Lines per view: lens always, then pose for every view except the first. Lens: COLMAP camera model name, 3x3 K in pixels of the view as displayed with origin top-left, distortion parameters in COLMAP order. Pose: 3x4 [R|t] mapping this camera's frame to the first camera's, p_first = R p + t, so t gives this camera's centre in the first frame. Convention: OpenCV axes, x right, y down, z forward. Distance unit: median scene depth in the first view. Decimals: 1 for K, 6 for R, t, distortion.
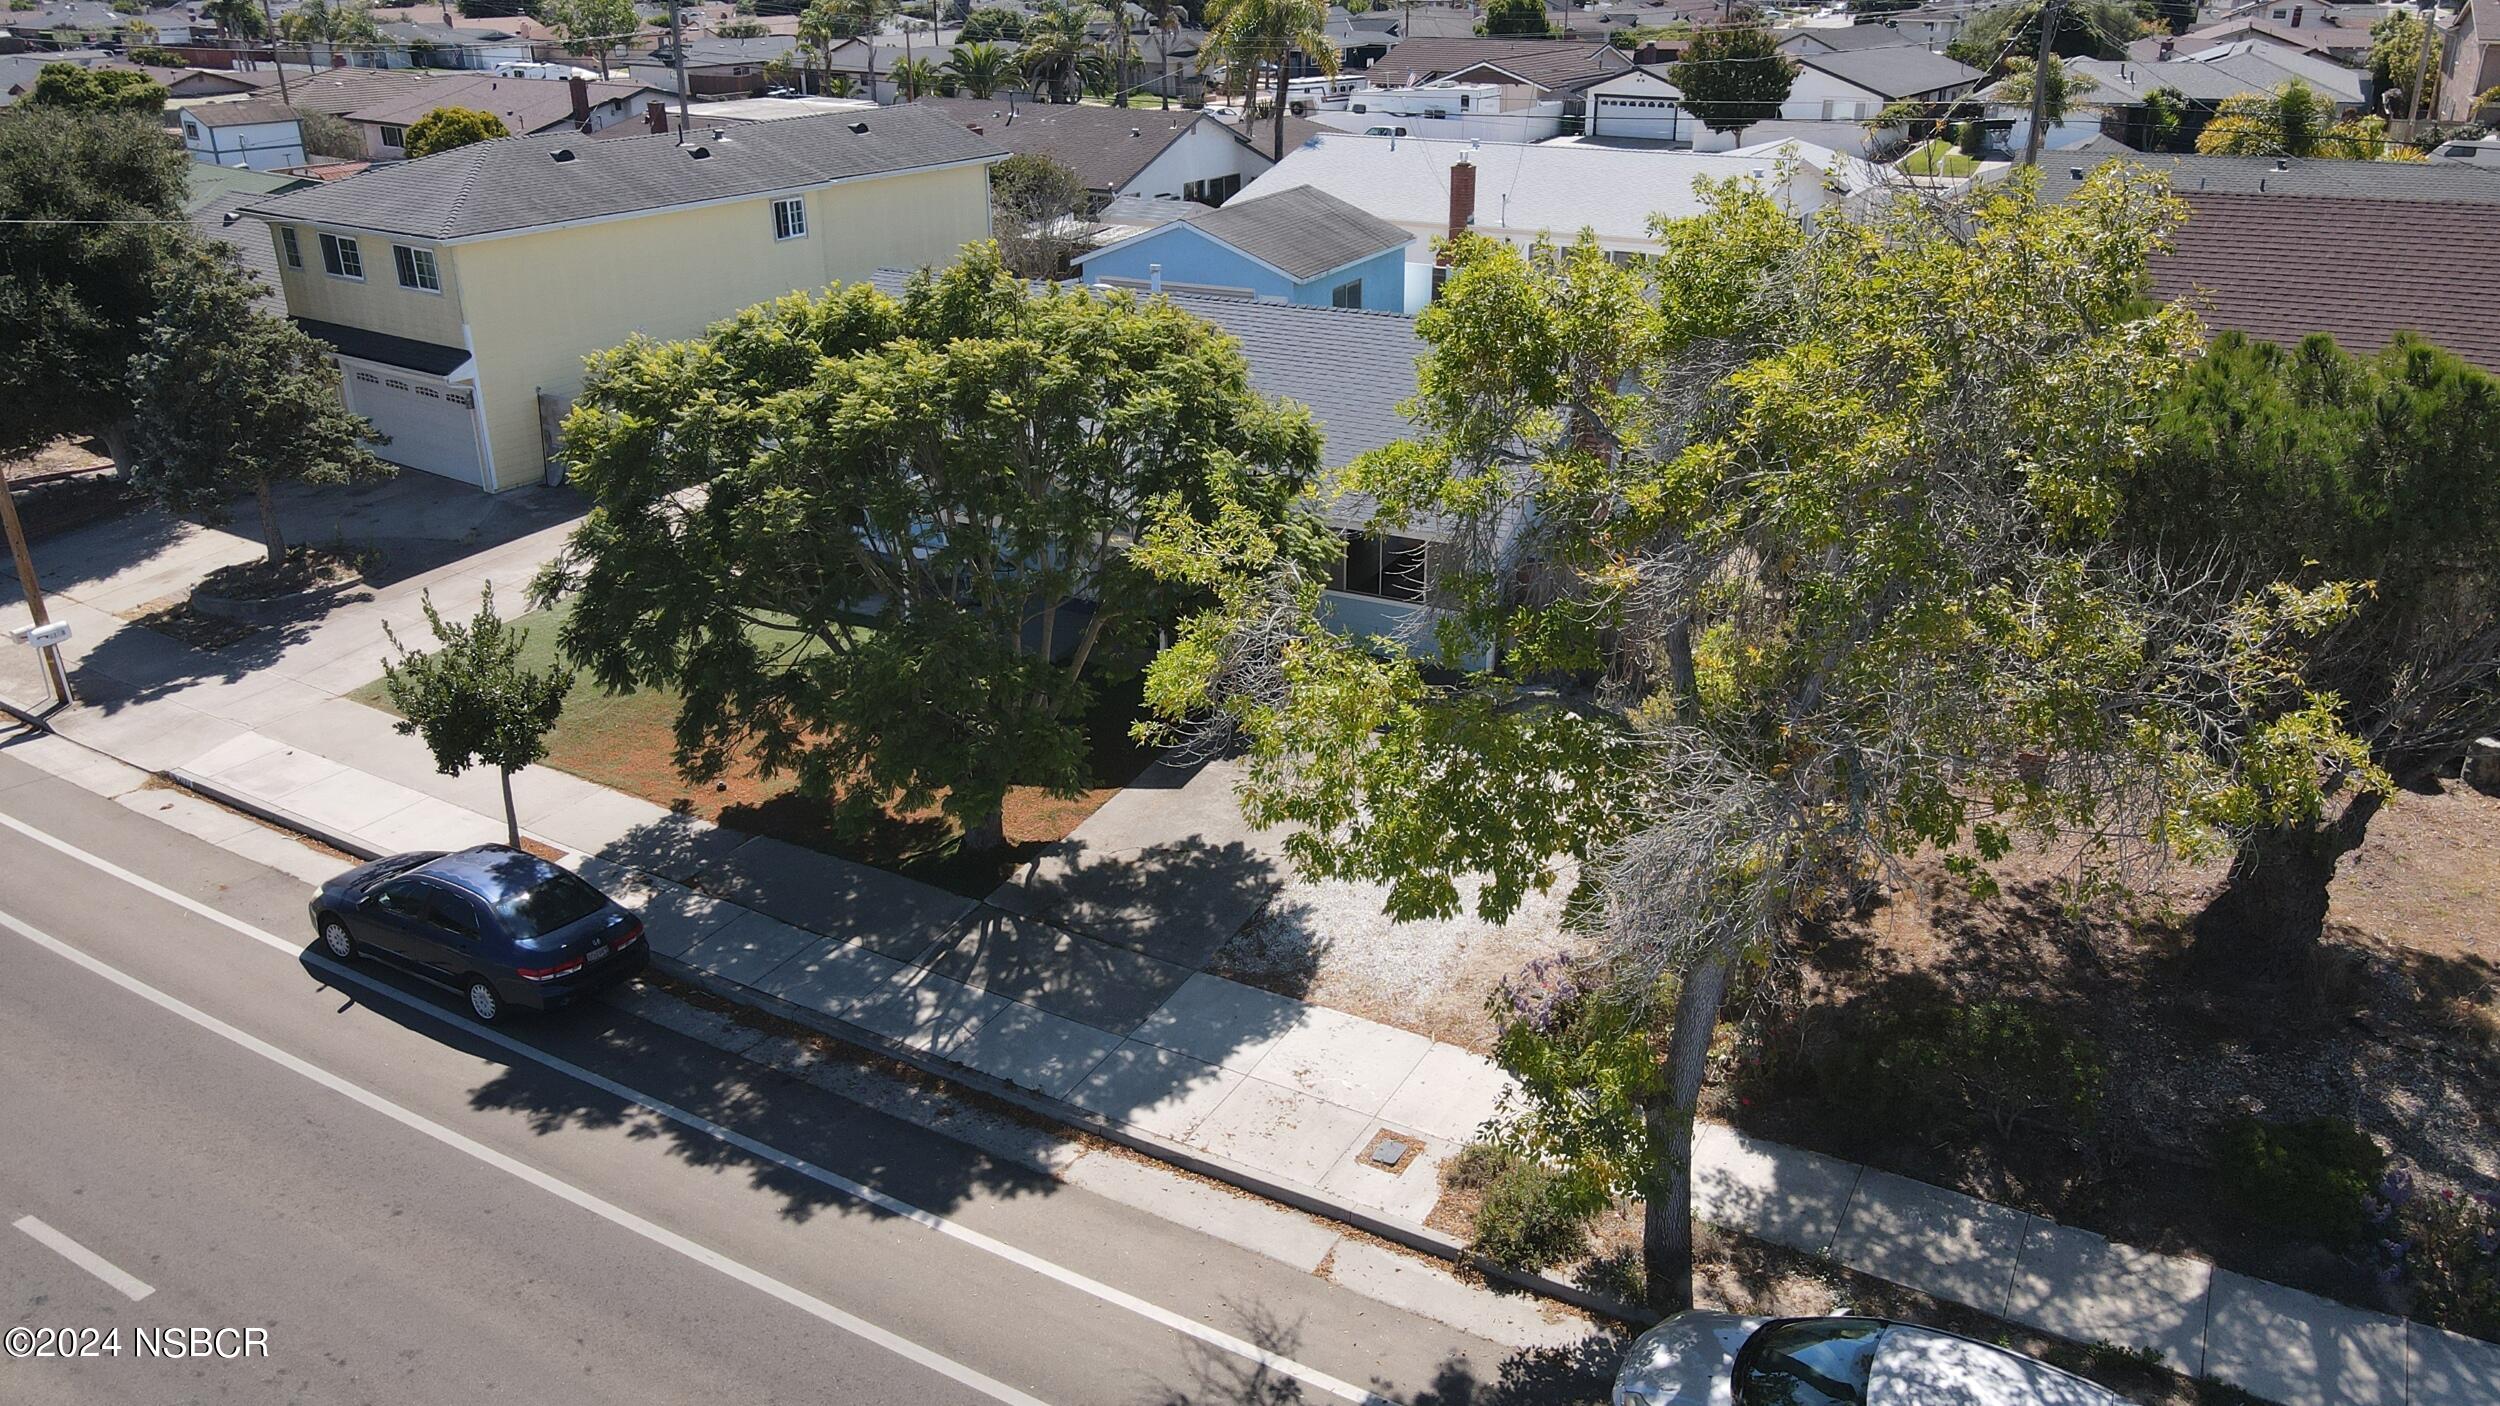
lens RADIAL K [[1841.4, 0, 1216.8], [0, 1841.4, 695.9], [0, 0, 1]] dist [0.028245, -0.006570]
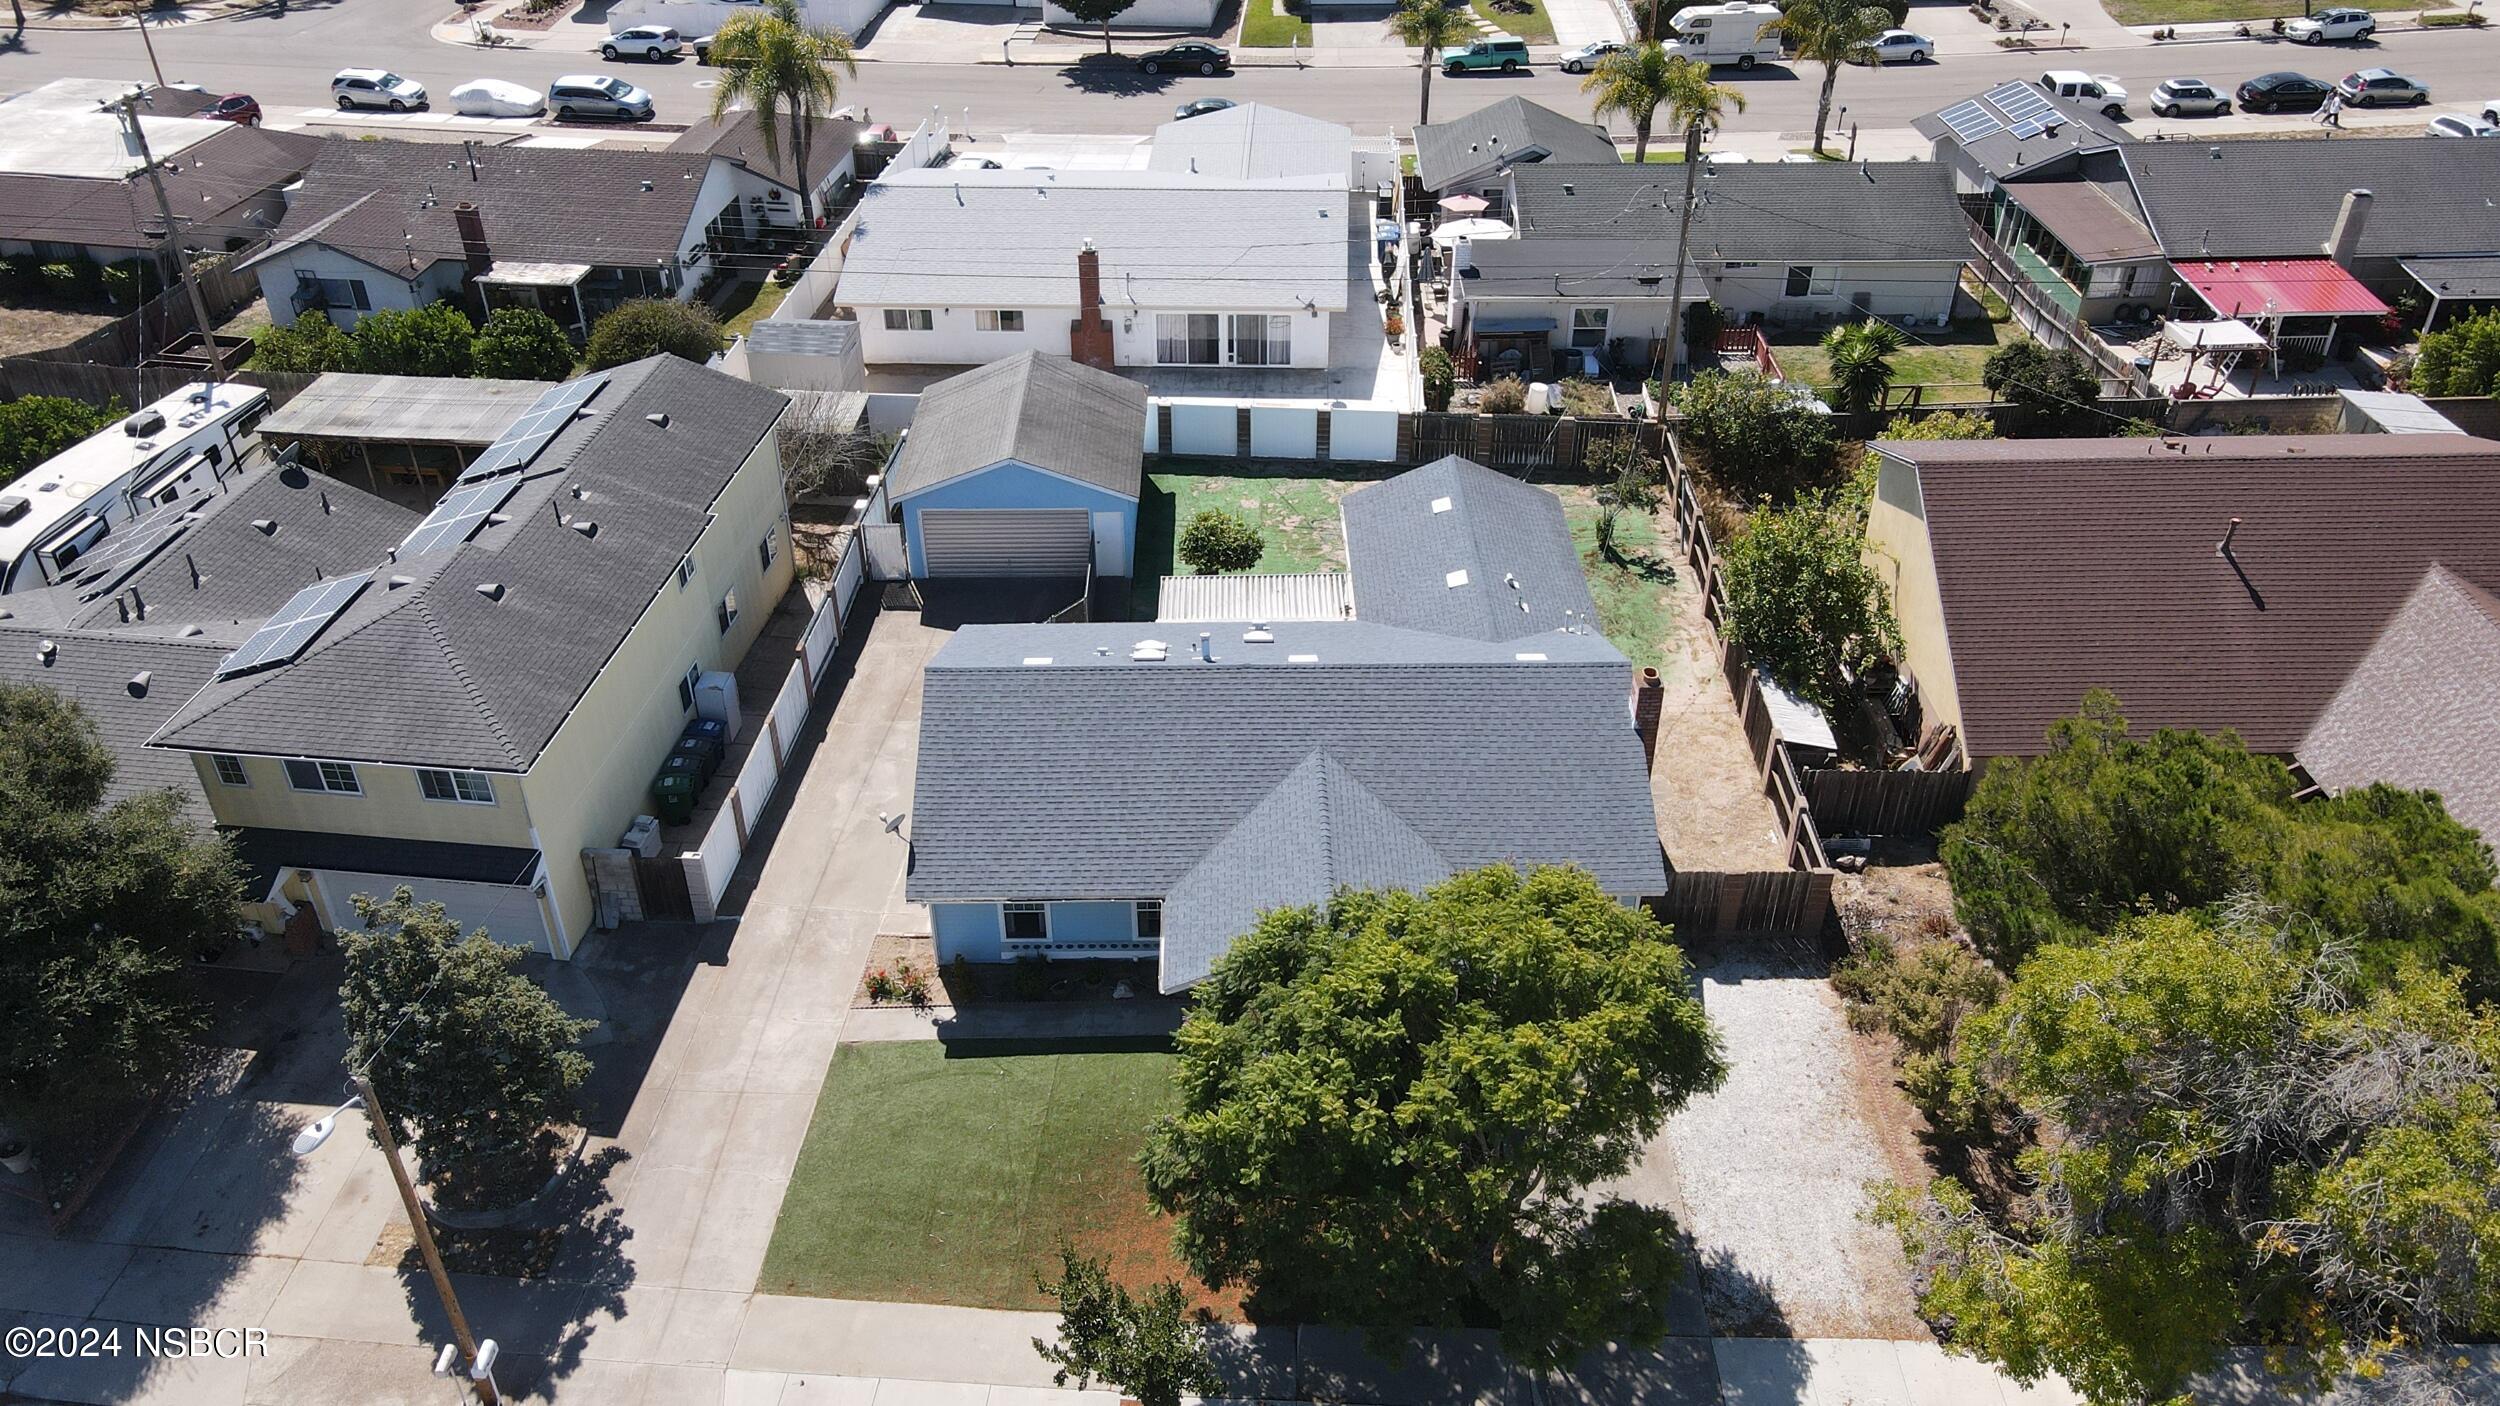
lens RADIAL K [[1848.1, 0, 1229.9], [0, 1848.1, 696.6], [0, 0, 1]] dist [-0.008280, 0.055140]
pose [[0.873565, -0.267486, 0.406614, -0.534063], [0.181954, 0.954344, 0.236896, -0.499901], [-0.451416, -0.132959, 0.882352, -0.032501]]
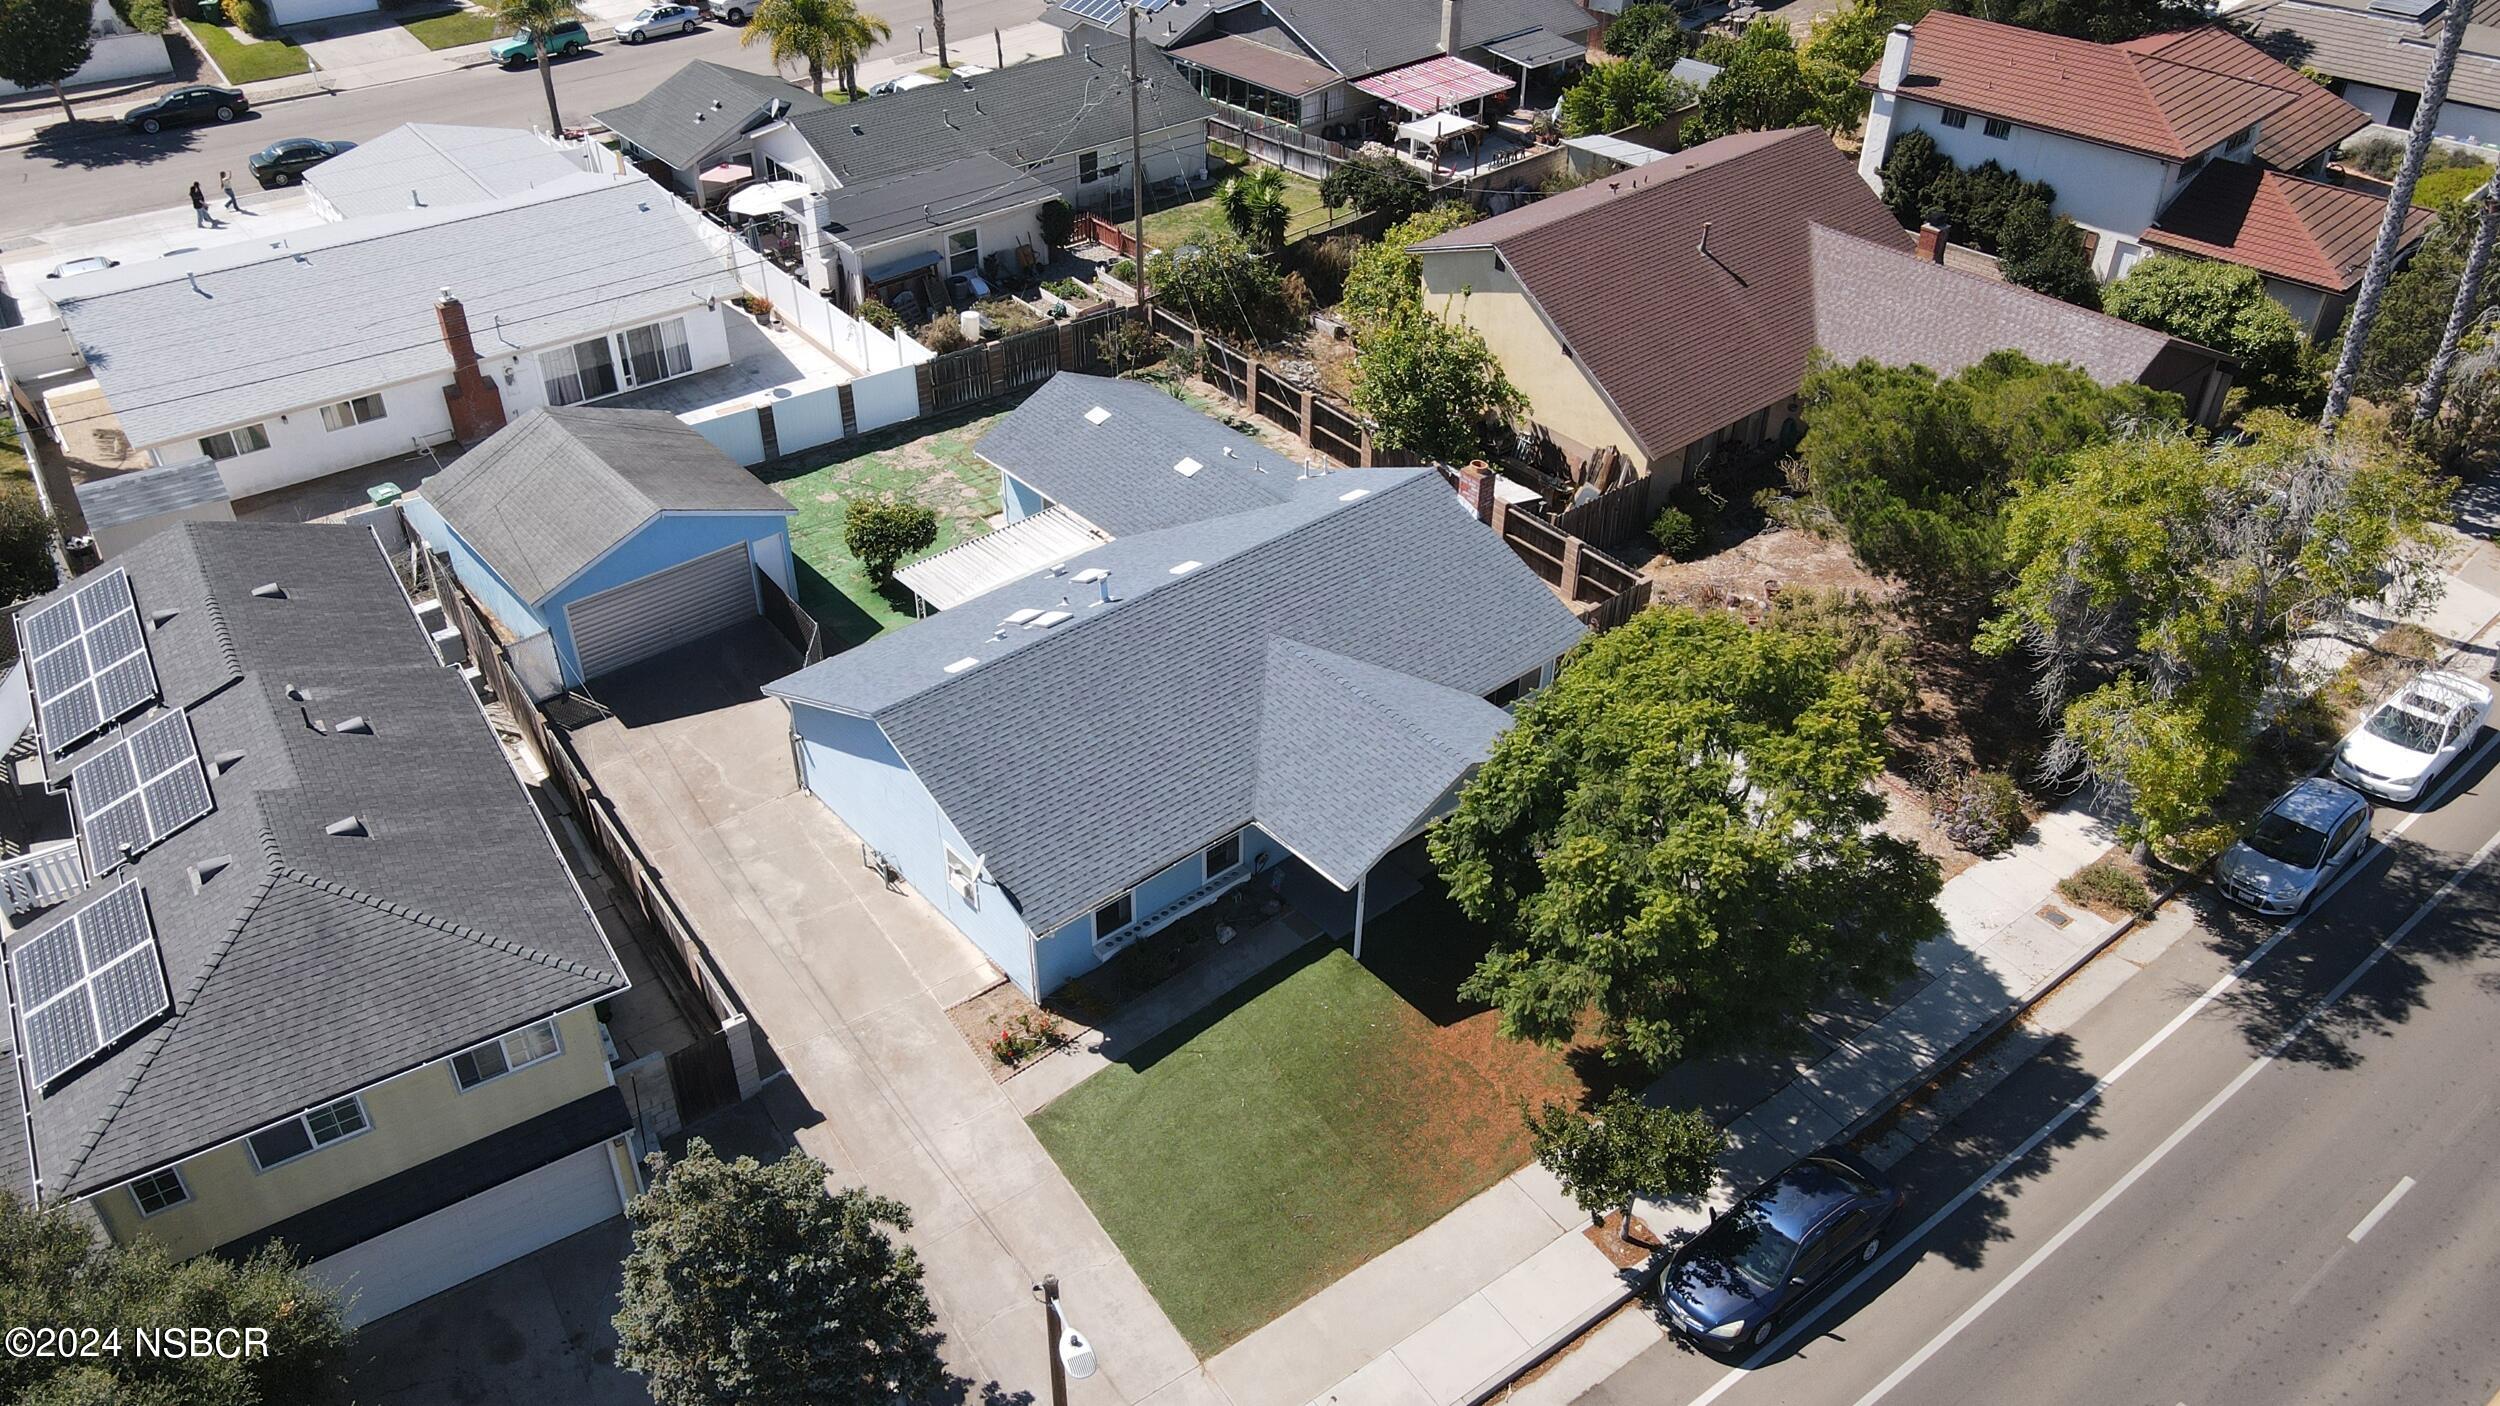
lens RADIAL K [[1848.1, 0, 1229.9], [0, 1848.1, 696.6], [0, 0, 1]] dist [-0.008280, 0.055140]
pose [[0.359066, -0.525678, 0.771190, -0.959111], [0.359107, 0.840496, 0.405720, -0.635997], [-0.861460, 0.131260, 0.490568, 0.428615]]
